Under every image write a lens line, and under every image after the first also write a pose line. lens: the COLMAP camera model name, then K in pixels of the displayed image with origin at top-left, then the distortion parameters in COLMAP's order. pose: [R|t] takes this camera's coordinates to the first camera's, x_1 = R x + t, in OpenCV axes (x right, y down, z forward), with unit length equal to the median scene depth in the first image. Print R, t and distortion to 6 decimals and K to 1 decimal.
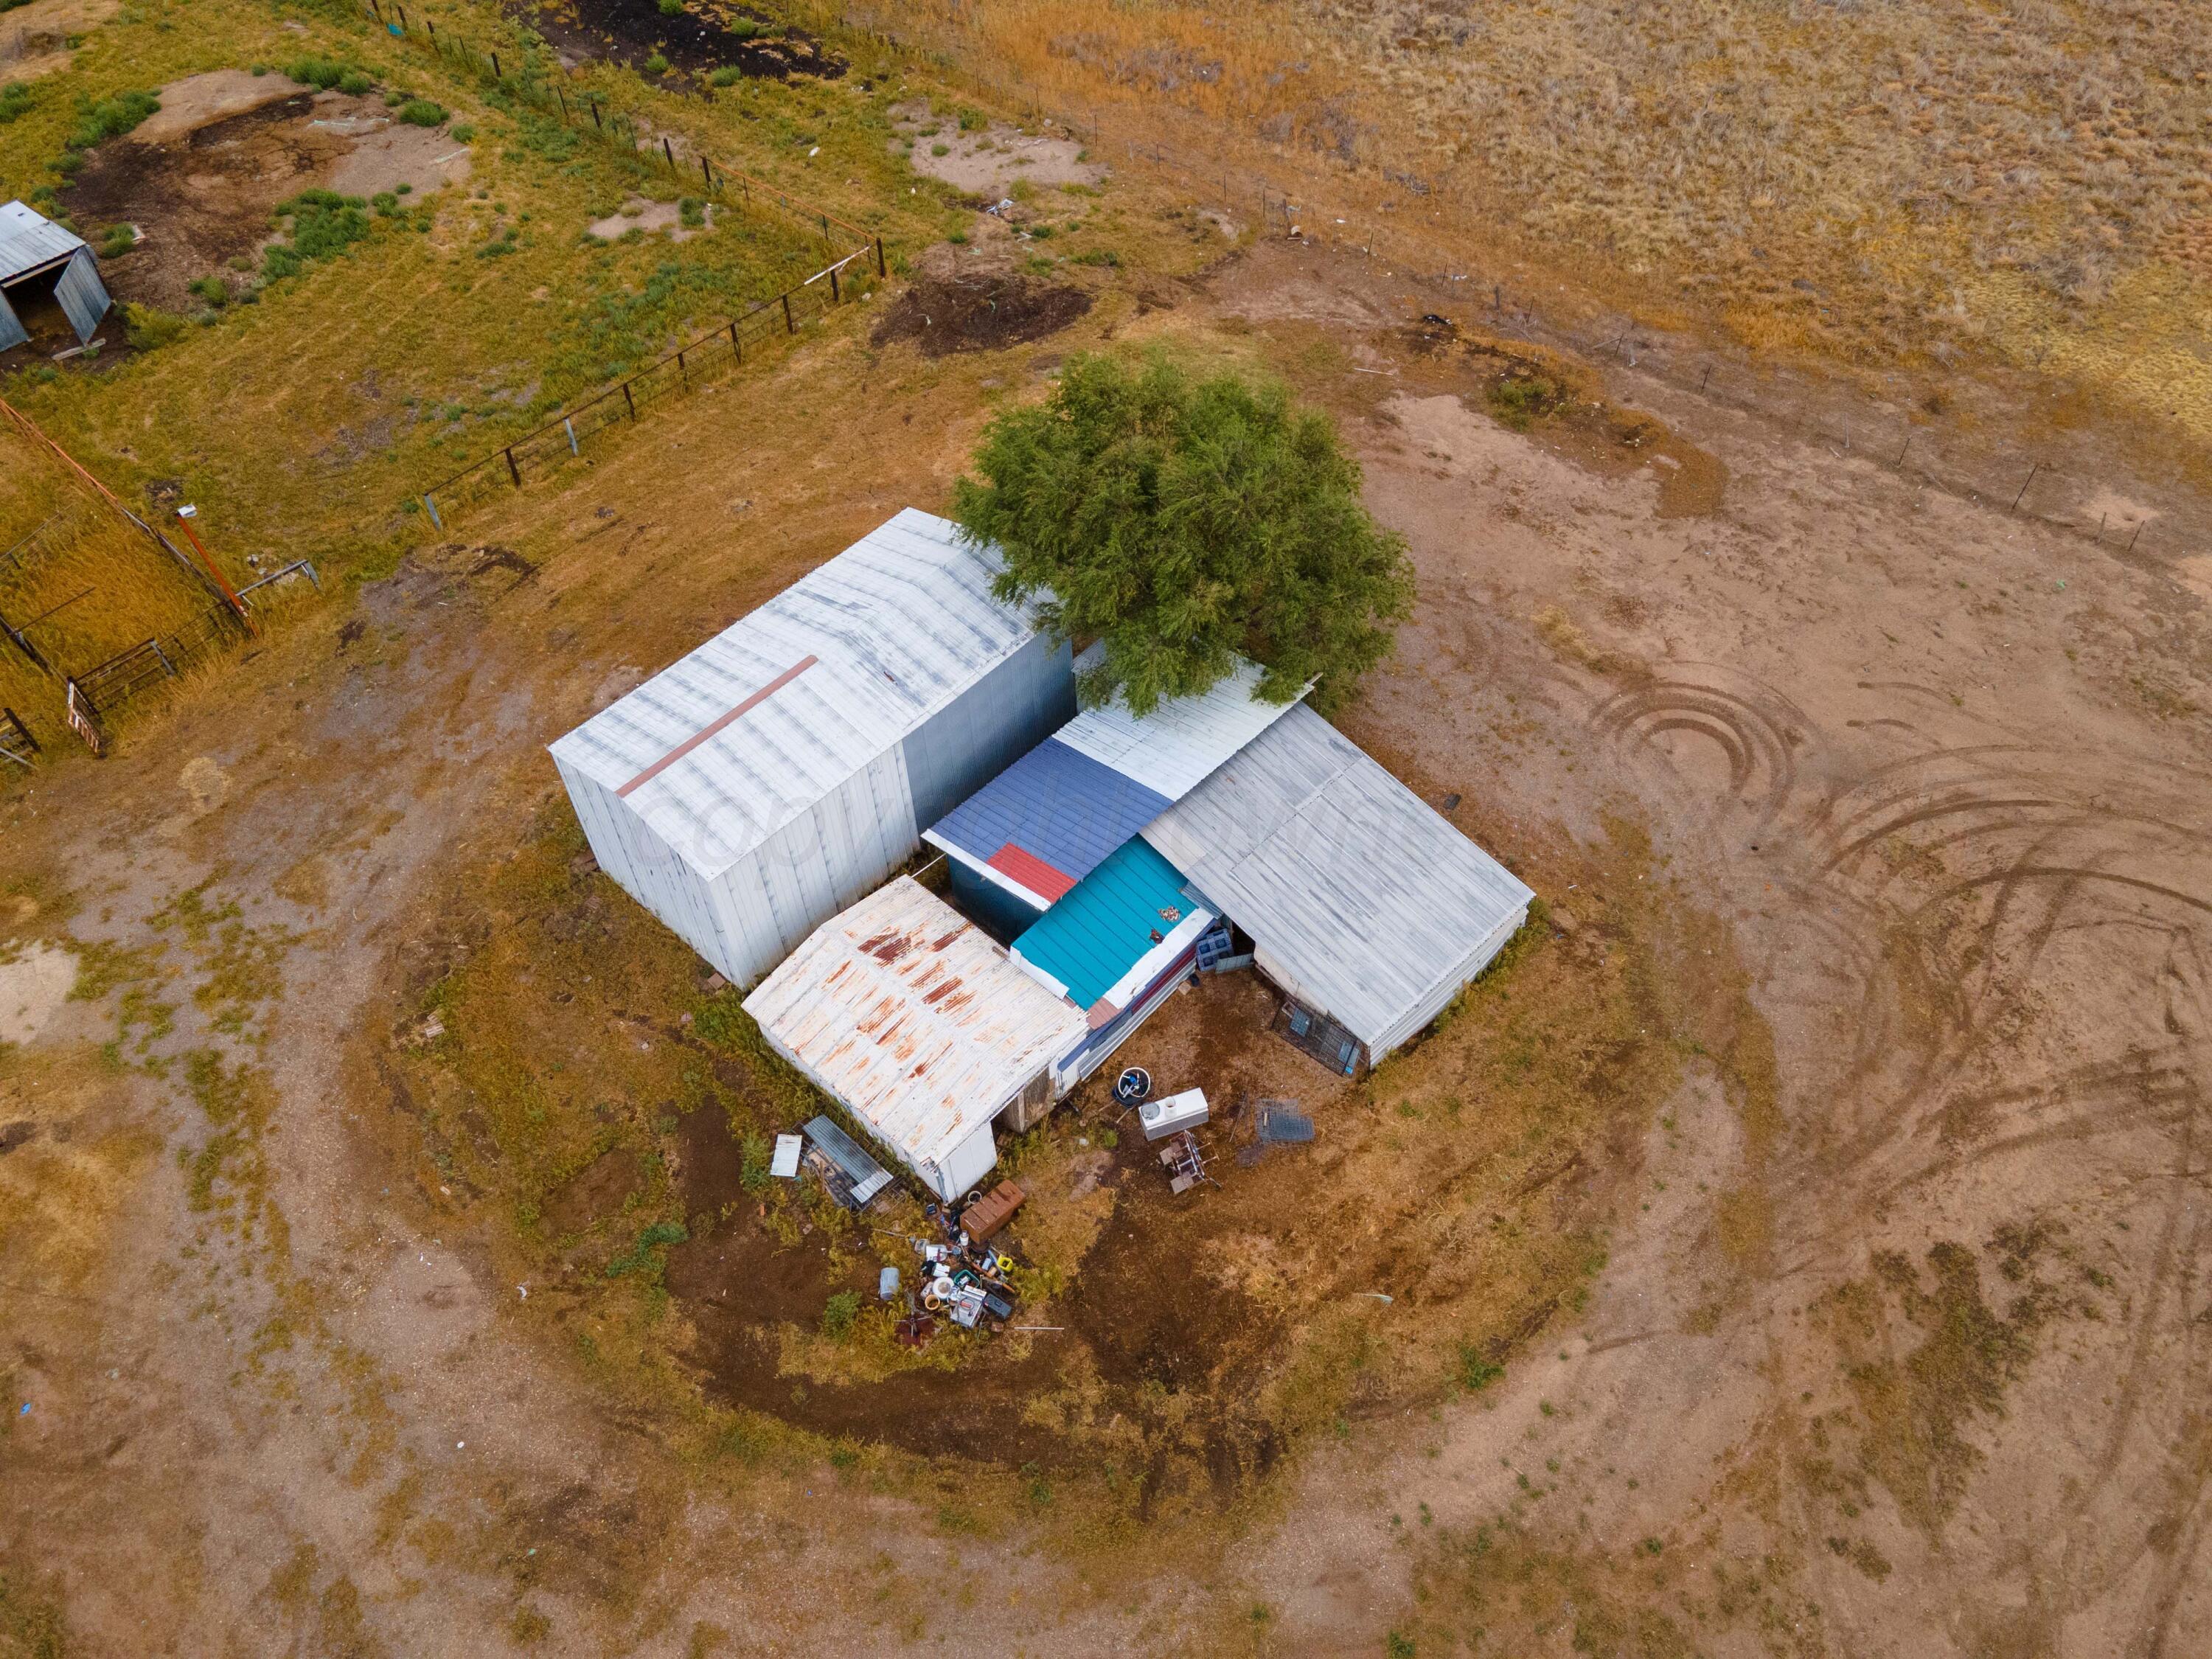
lens RADIAL K [[1616.0, 0, 1100.4], [0, 1616.0, 831.2], [0, 0, 1]] dist [0.032672, 0.024720]
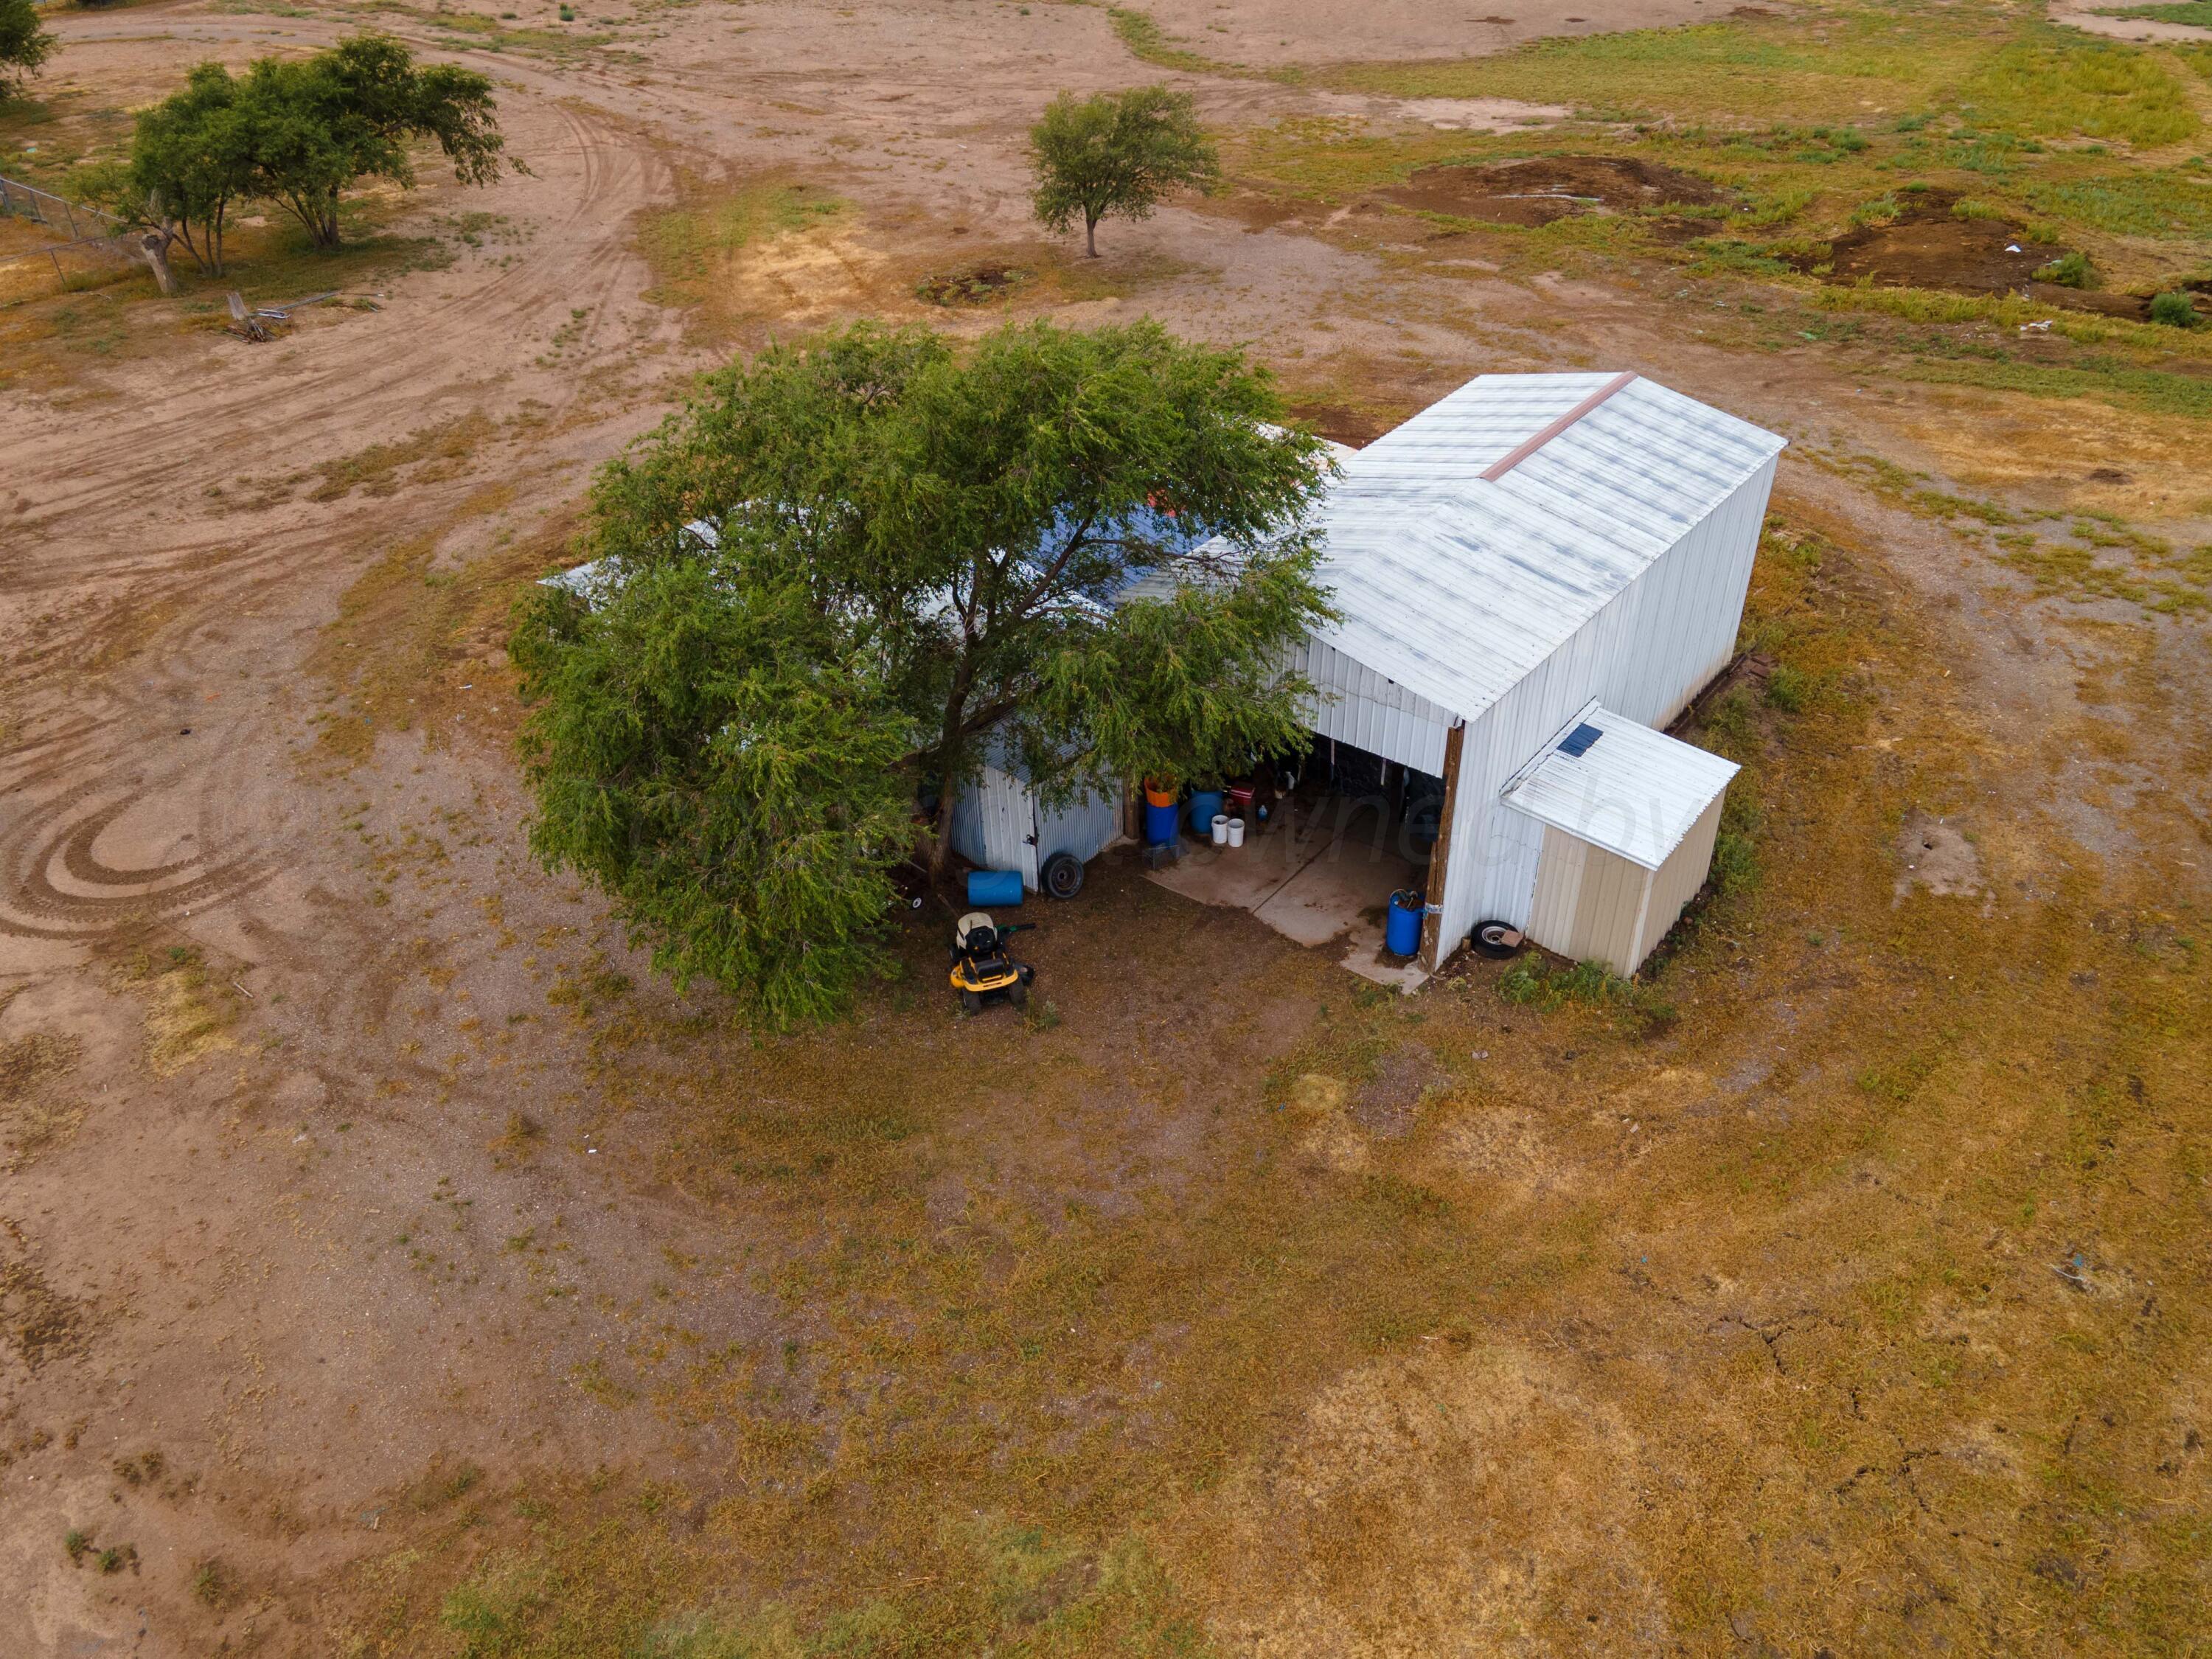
lens RADIAL K [[1616.0, 0, 1103.8], [0, 1616.0, 831.4], [0, 0, 1]] dist [0.032672, 0.024720]
pose [[-0.996941, 0.074463, -0.023741, 0.009673], [-0.016379, 0.097964, 0.995055, -0.816108], [0.076420, 0.992400, -0.096445, 1.283431]]
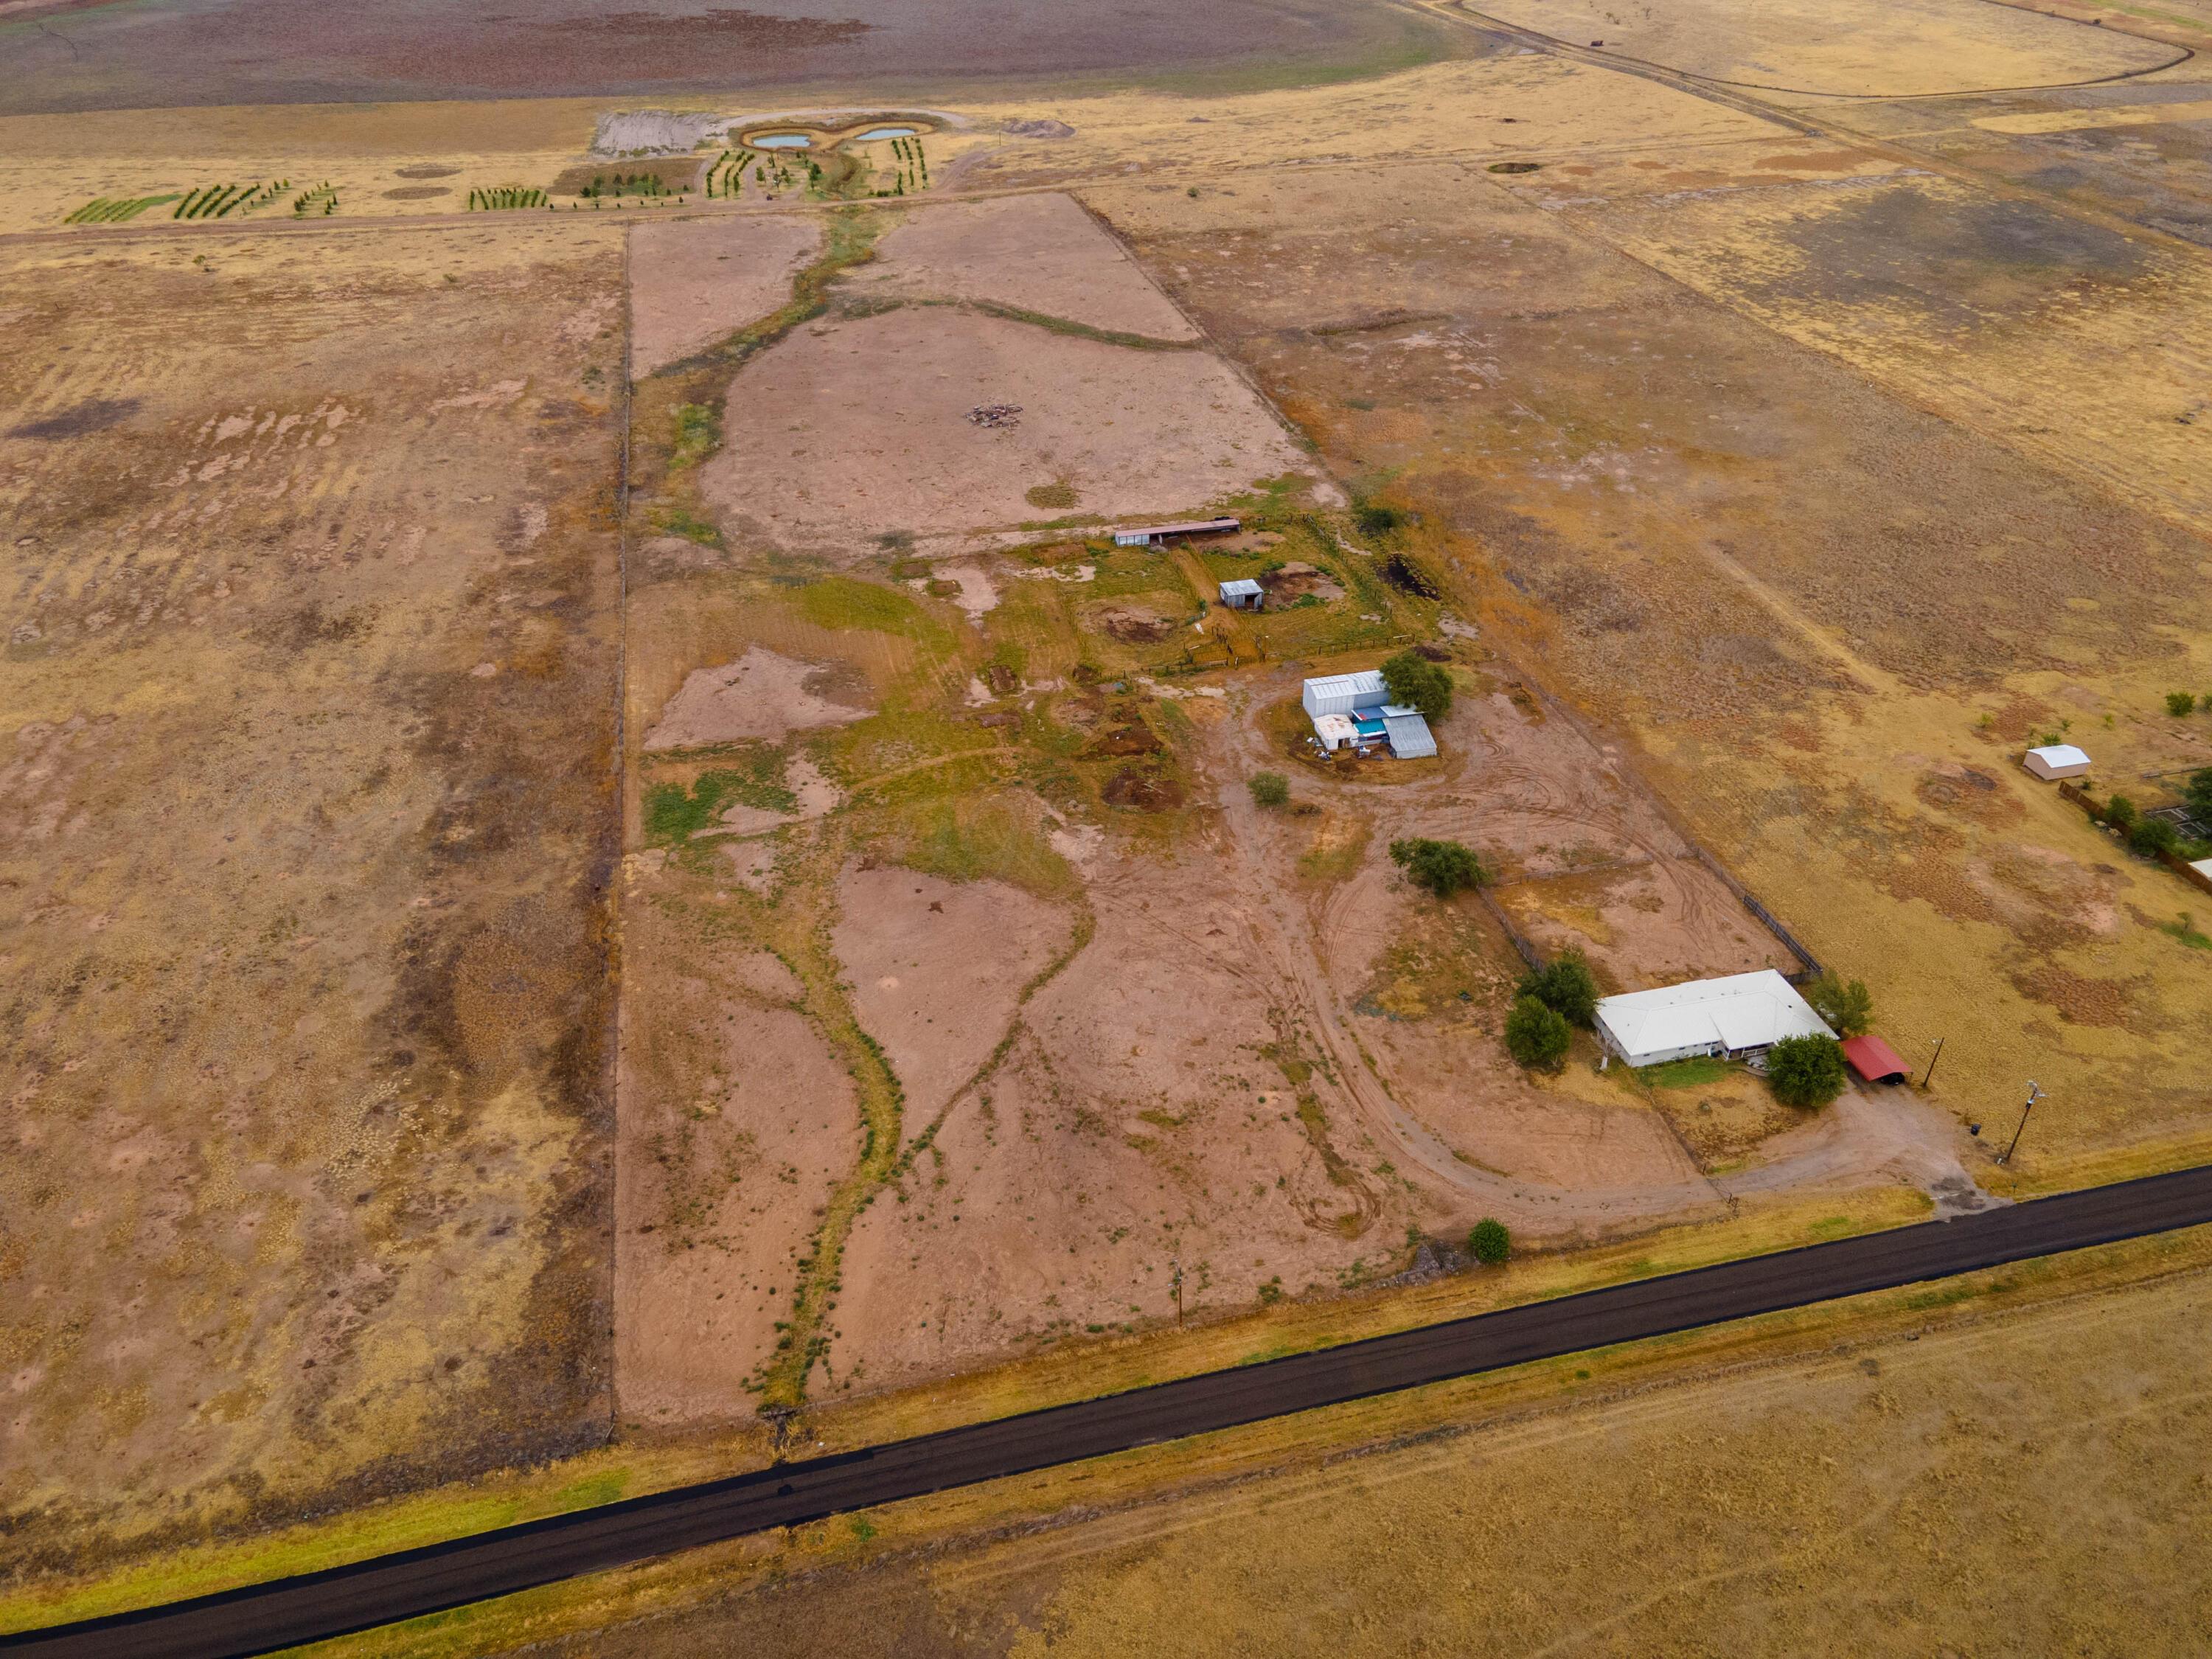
lens RADIAL K [[1616.0, 0, 1112.7], [0, 1616.0, 822.4], [0, 0, 1]] dist [0.032672, 0.024720]
pose [[0.822820, 0.328600, -0.463669, 2.254474], [-0.437476, 0.887015, -0.147716, 1.779146], [0.362742, 0.324387, 0.873608, -4.818476]]
